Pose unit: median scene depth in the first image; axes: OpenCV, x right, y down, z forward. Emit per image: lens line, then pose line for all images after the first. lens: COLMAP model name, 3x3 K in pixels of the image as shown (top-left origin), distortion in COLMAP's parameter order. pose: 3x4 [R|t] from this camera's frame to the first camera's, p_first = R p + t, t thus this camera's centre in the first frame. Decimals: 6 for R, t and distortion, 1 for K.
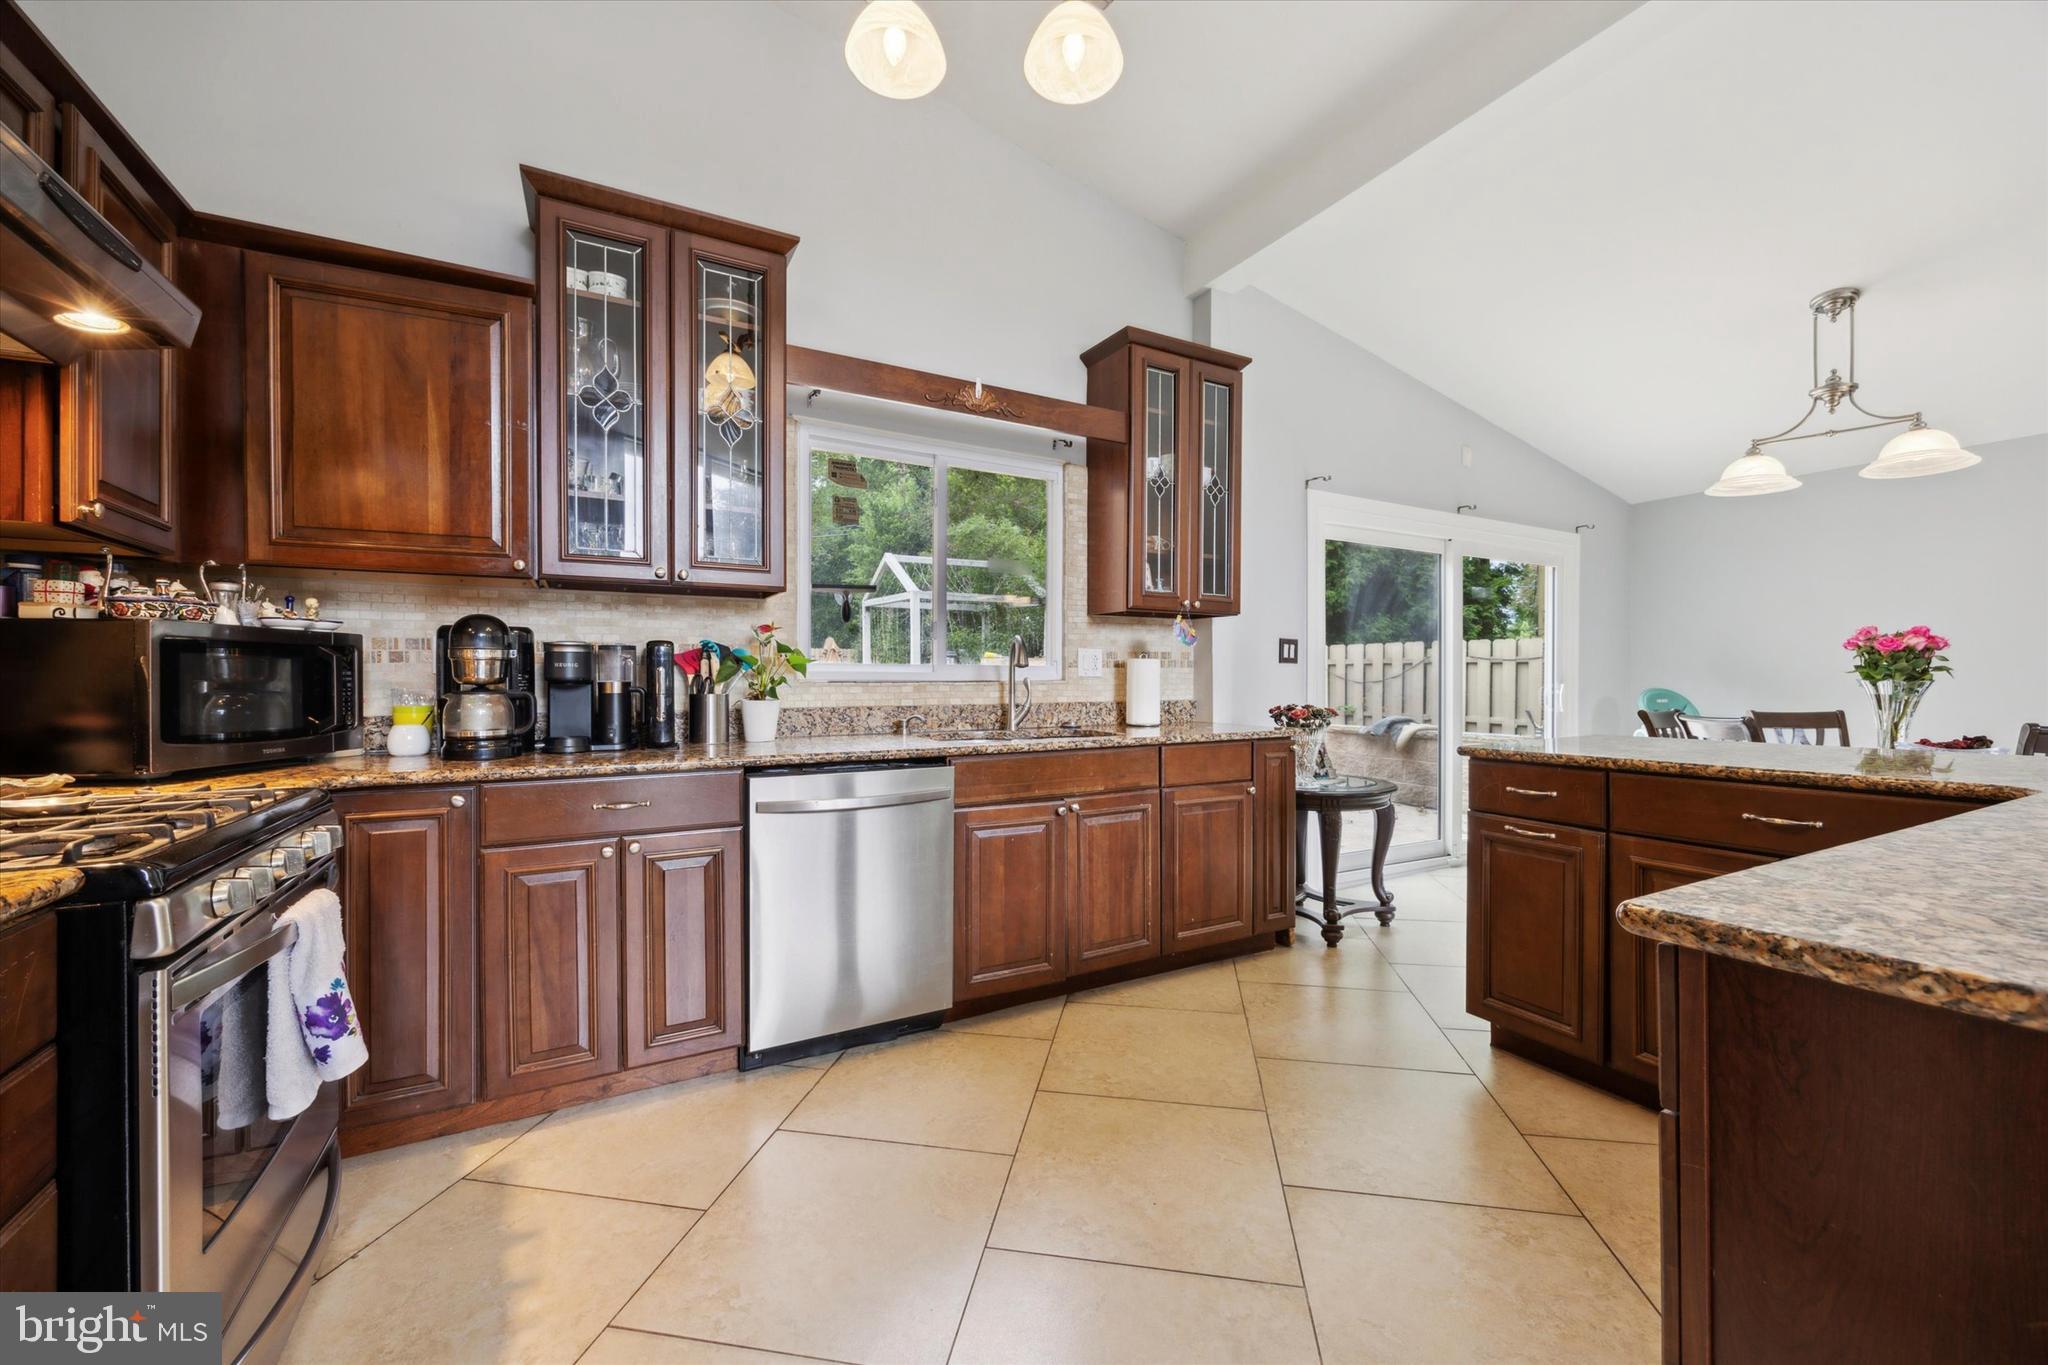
lens RADIAL K [[797.6, 0, 1029.2], [0, 797.6, 678.2], [0, 0, 1]] dist [-0.001381, 0.000111]
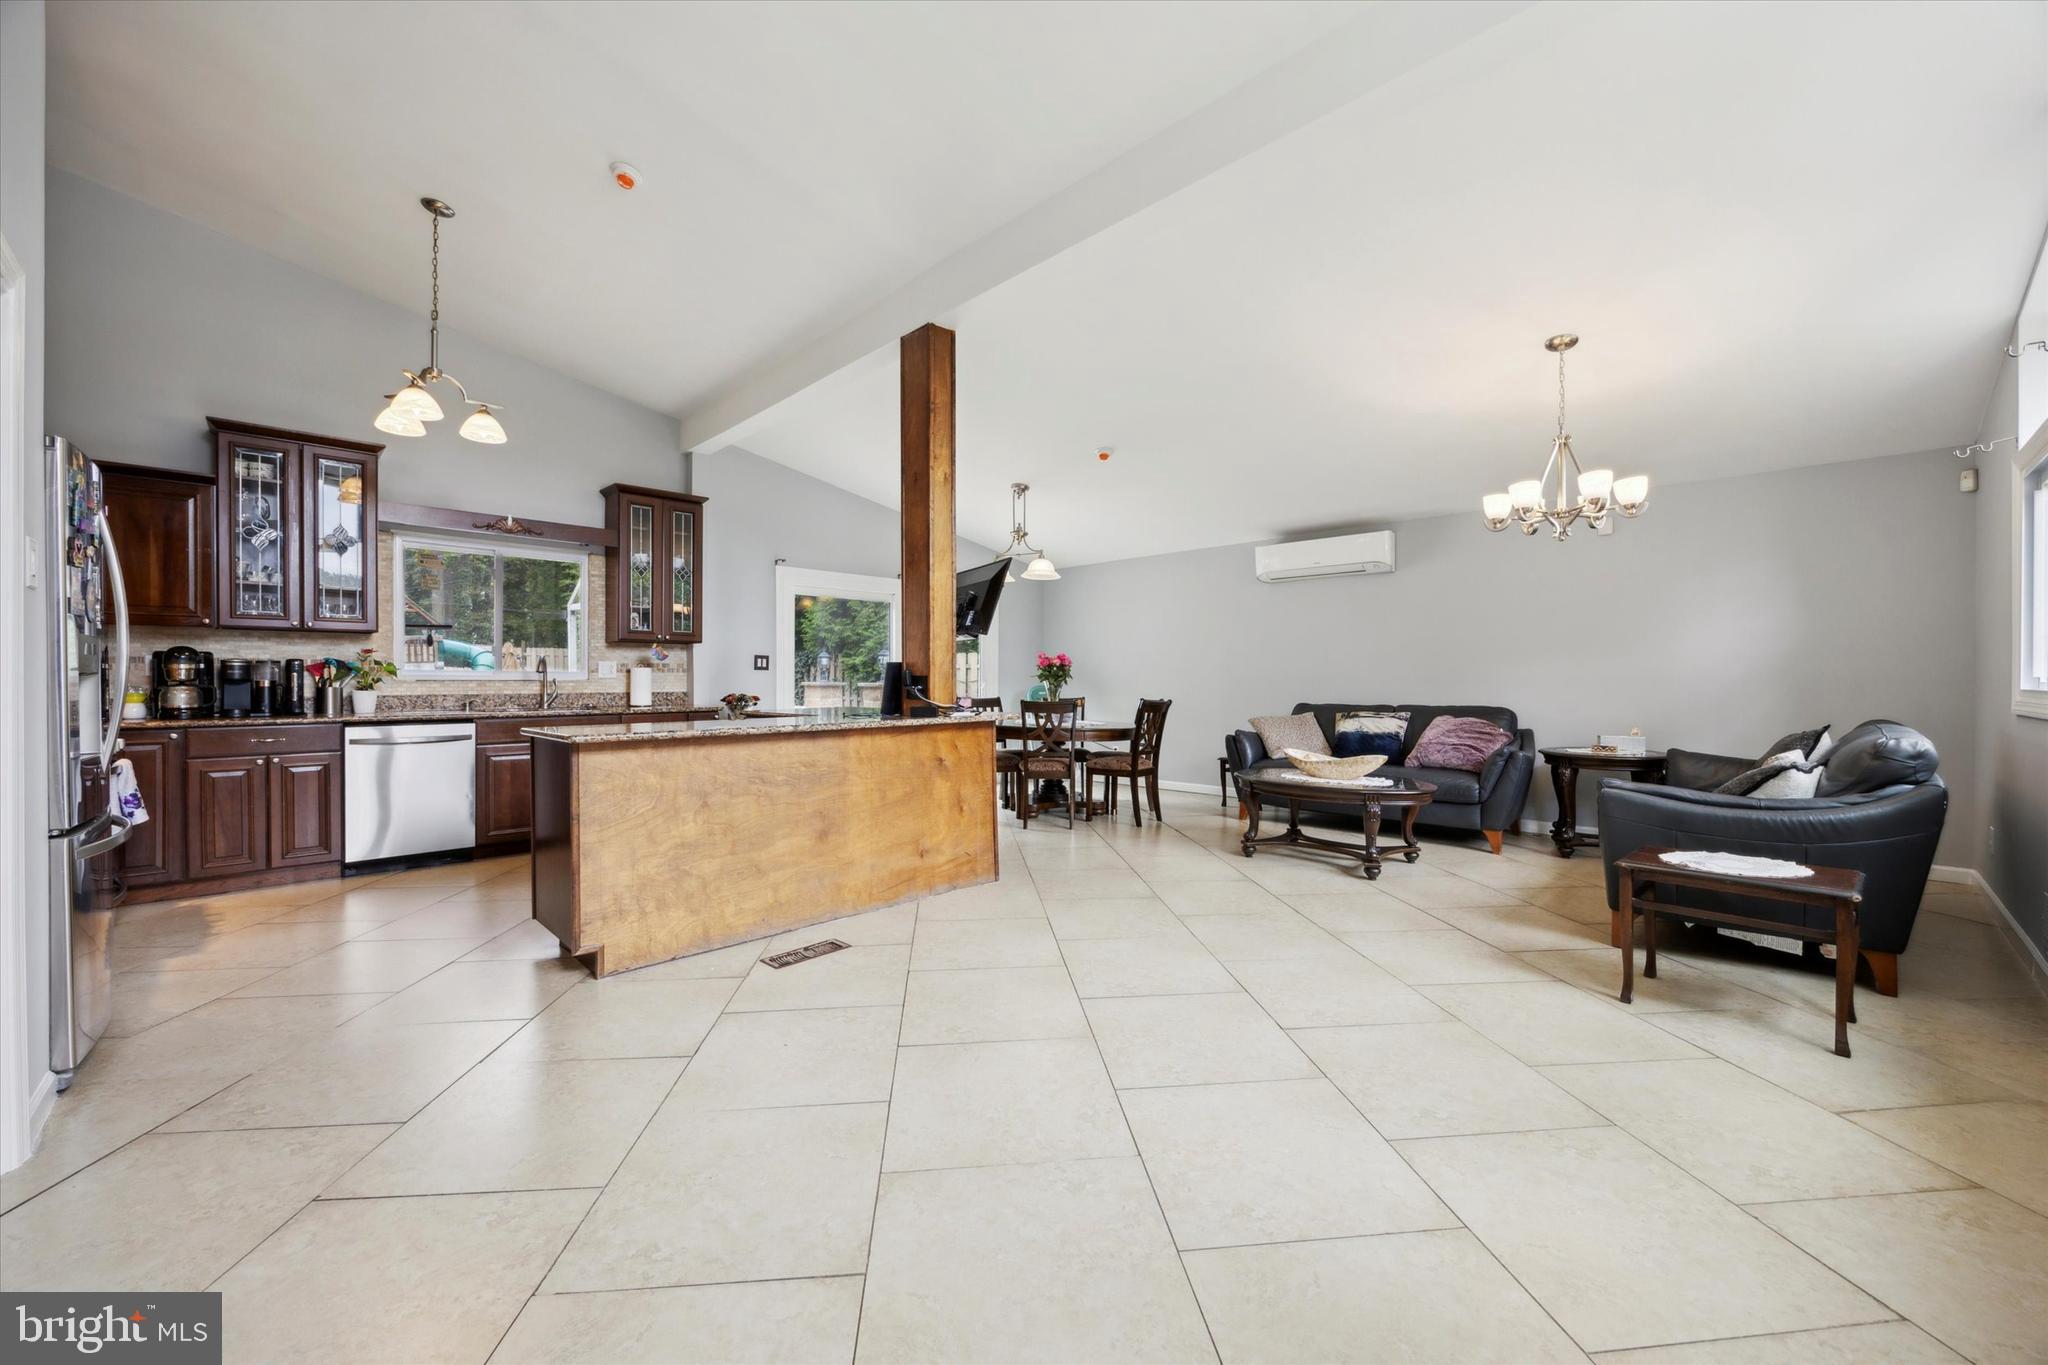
lens RADIAL K [[797.6, 0, 1030.5], [0, 797.6, 679.8], [0, 0, 1]] dist [-0.001381, 0.000111]
pose [[0.963851, 0.002569, 0.266428, 0.724506], [-0.003319, 0.999992, 0.002366, -0.007400], [-0.266420, -0.003165, 0.963852, -1.303356]]
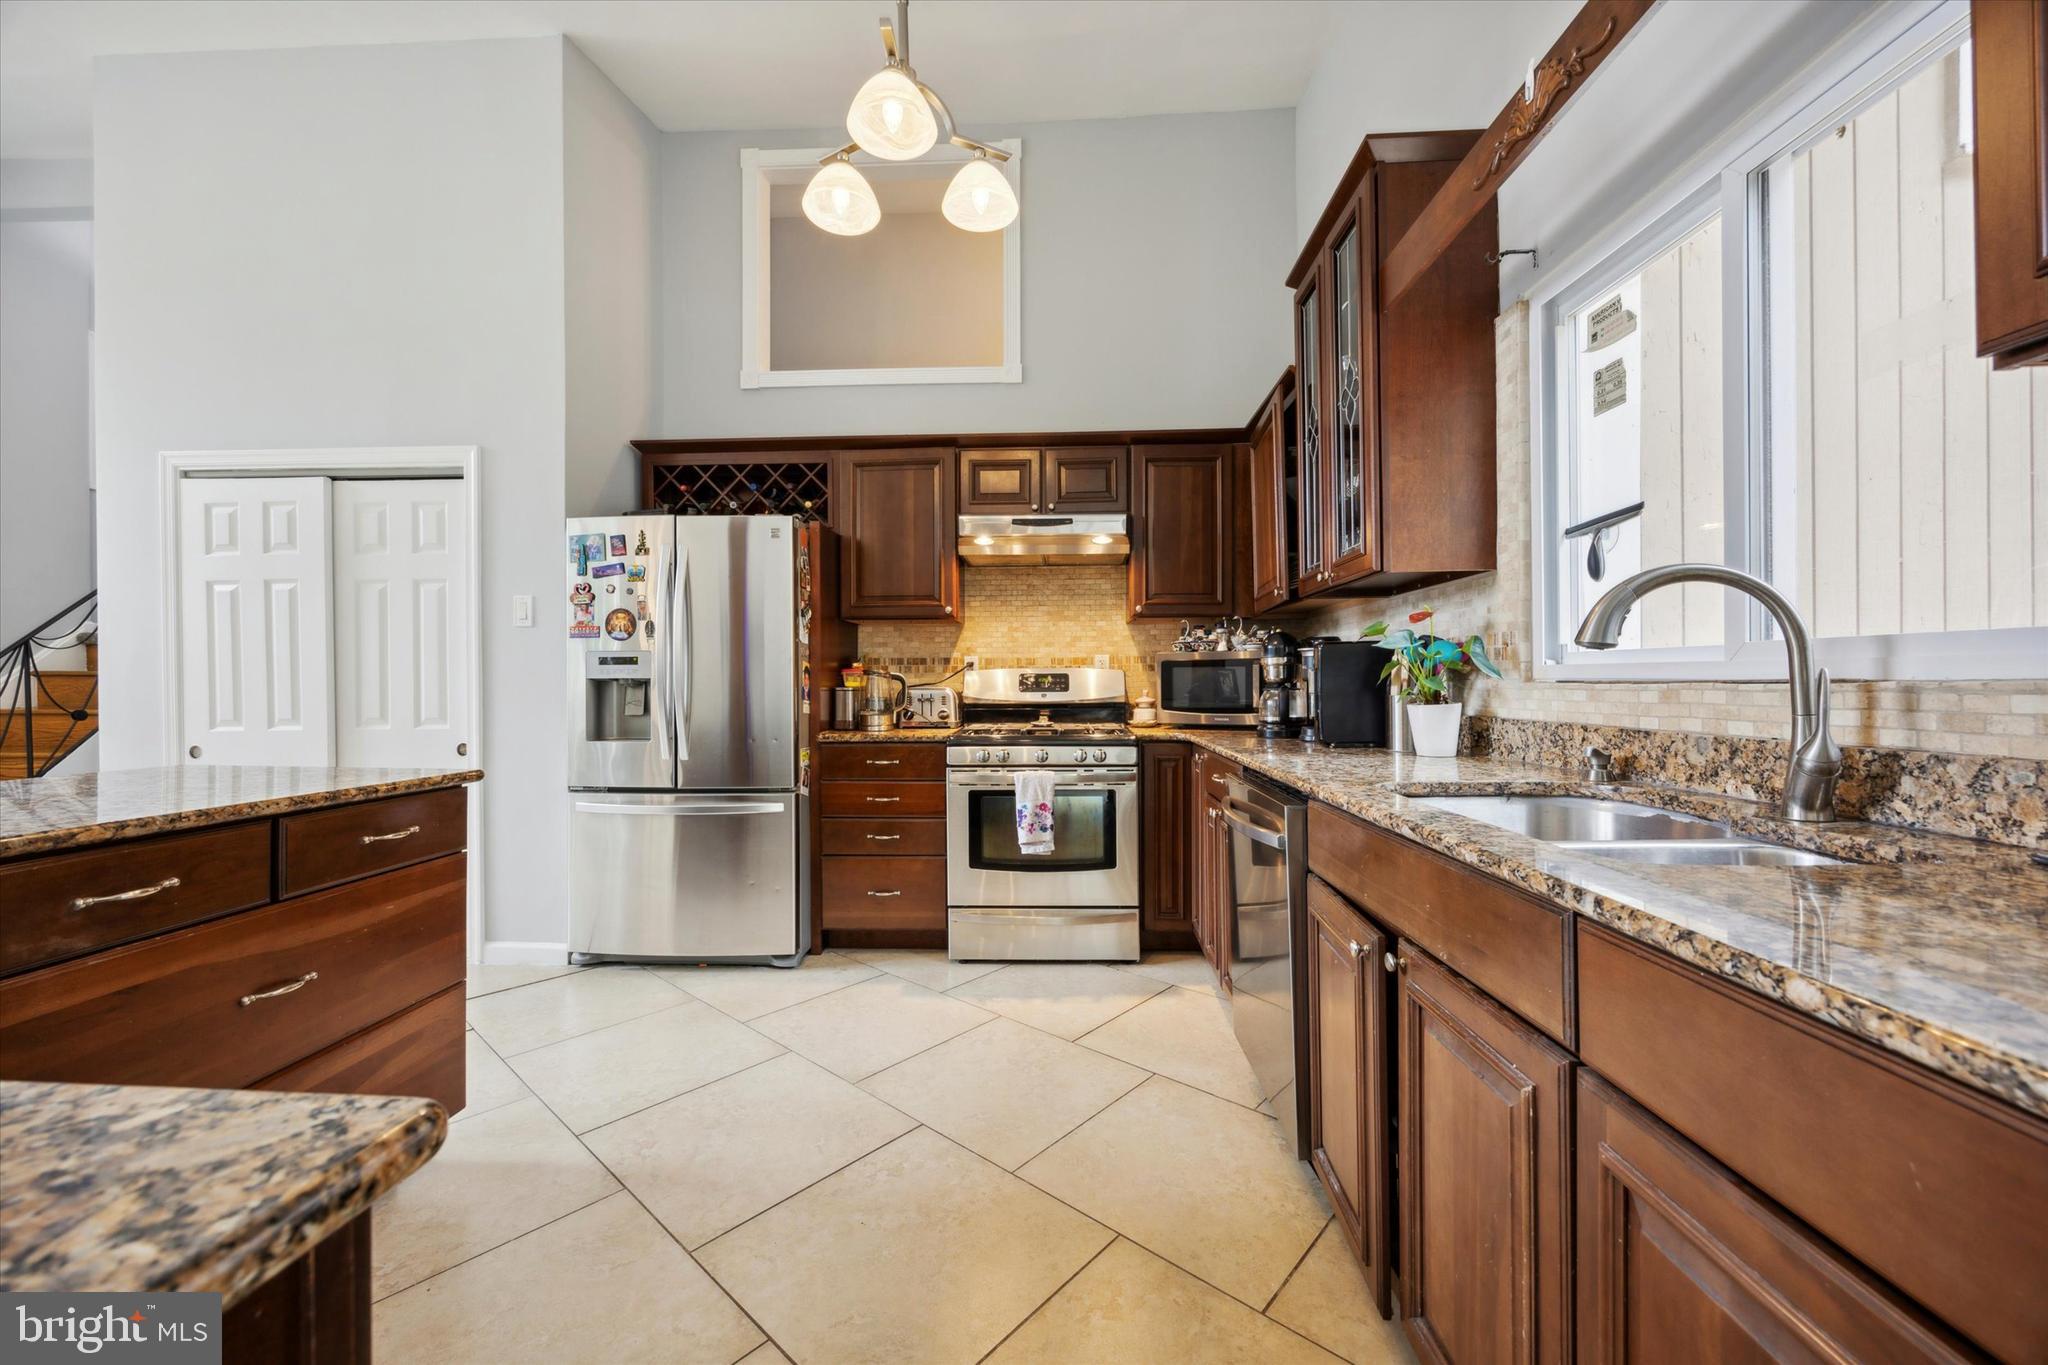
lens RADIAL K [[797.6, 0, 1035.1], [0, 797.6, 682.4], [0, 0, 1]] dist [-0.001381, 0.000111]
pose [[-0.524711, 0.001226, -0.851279, 0.616593], [0.002674, 0.999996, -0.000208, 0.005077], [0.851276, -0.002386, -0.524712, 1.202648]]
